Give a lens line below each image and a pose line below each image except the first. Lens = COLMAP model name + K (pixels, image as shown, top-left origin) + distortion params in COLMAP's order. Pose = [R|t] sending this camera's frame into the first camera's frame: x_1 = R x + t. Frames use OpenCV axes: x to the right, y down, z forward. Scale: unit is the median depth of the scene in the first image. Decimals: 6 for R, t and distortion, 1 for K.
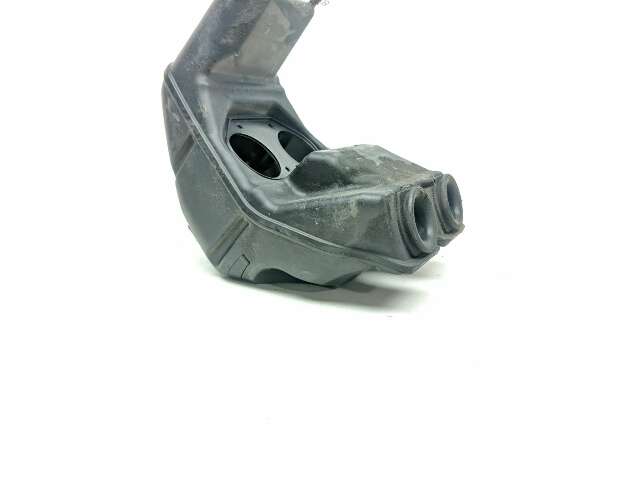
lens RADIAL K [[503.1, 0, 320.0], [0, 503.1, 240.0], [0, 0, 1]] dist [0.003186, 0.000377]
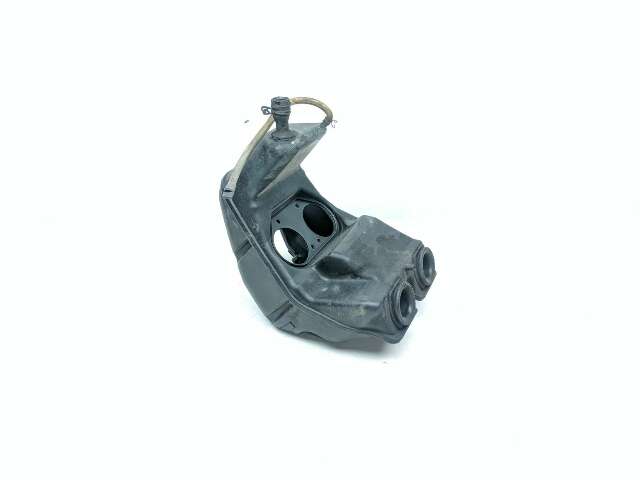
lens RADIAL K [[503.1, 0, 320.0], [0, 503.1, 240.0], [0, 0, 1]] dist [0.003186, 0.000377]
pose [[0.998807, -0.048822, 0.000151, -0.049601], [0.046870, 0.959732, 0.276980, -0.624981], [-0.013668, -0.276643, 0.960876, -0.418922]]
